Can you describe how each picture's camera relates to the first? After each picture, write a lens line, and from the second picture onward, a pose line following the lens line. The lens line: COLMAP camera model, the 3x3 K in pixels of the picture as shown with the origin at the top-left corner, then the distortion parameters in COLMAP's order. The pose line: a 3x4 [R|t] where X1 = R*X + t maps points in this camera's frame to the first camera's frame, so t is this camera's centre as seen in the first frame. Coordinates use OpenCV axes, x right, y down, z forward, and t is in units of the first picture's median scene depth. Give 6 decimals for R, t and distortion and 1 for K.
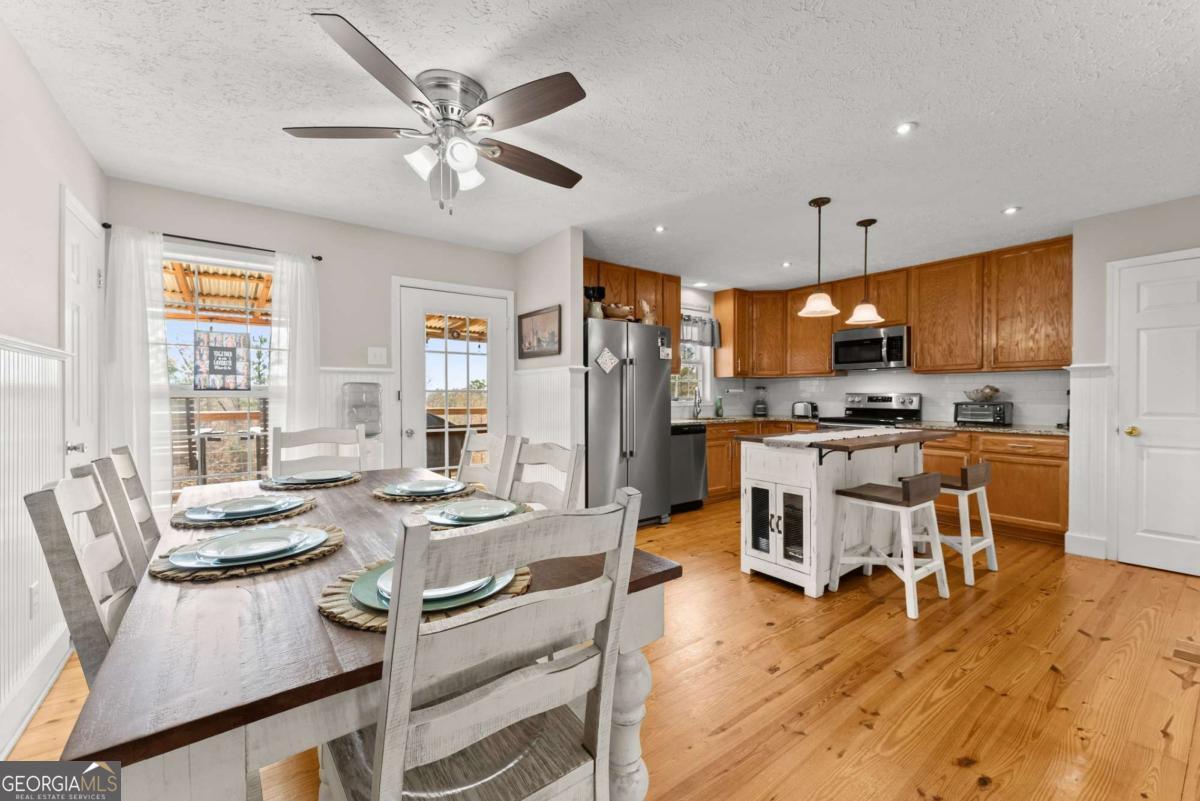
lens RADIAL K [[484.0, 0, 597.5], [0, 484.0, 391.6], [0, 0, 1]] dist [0.001338, 0.000198]
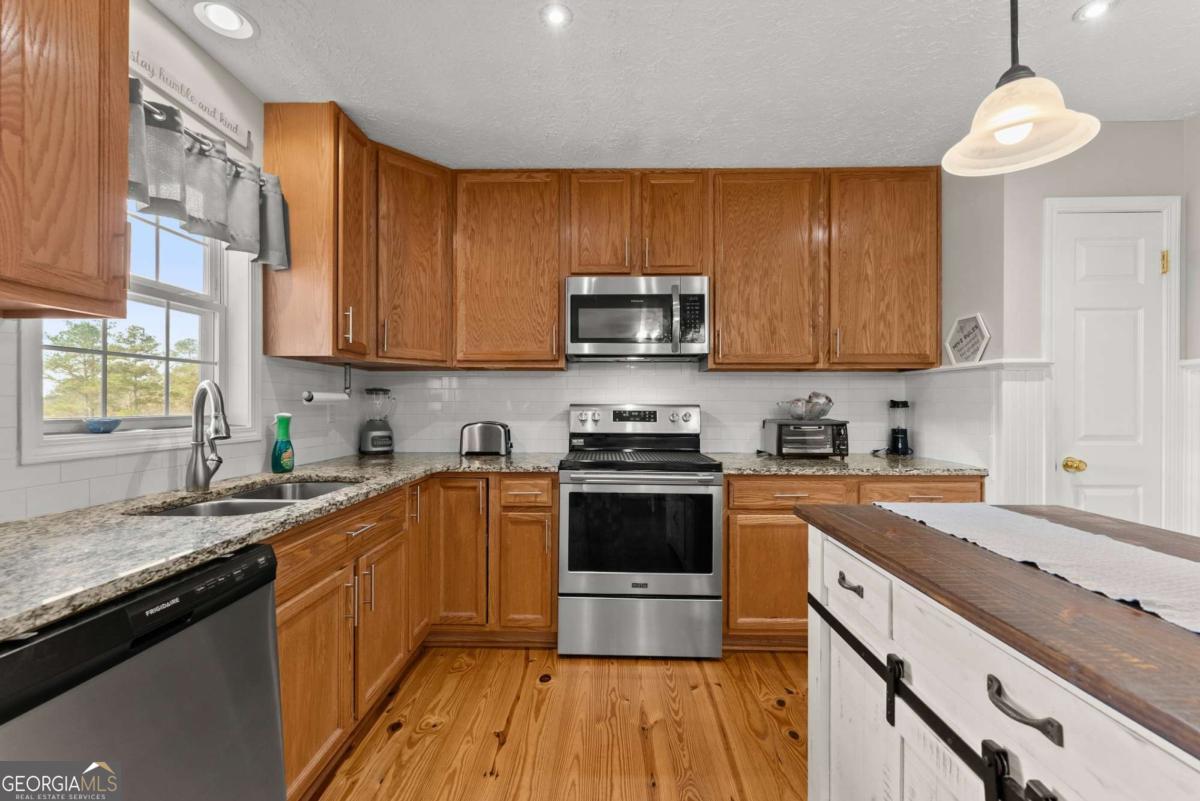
lens RADIAL K [[503.1, 0, 602.8], [0, 503.1, 405.7], [0, 0, 1]] dist [-0.000493, -0.000054]
pose [[0.602338, -0.000396, 0.798241, 0.128559], [-0.006461, 0.999965, 0.005371, 0.001990], [-0.798215, -0.008393, 0.602314, 0.738825]]
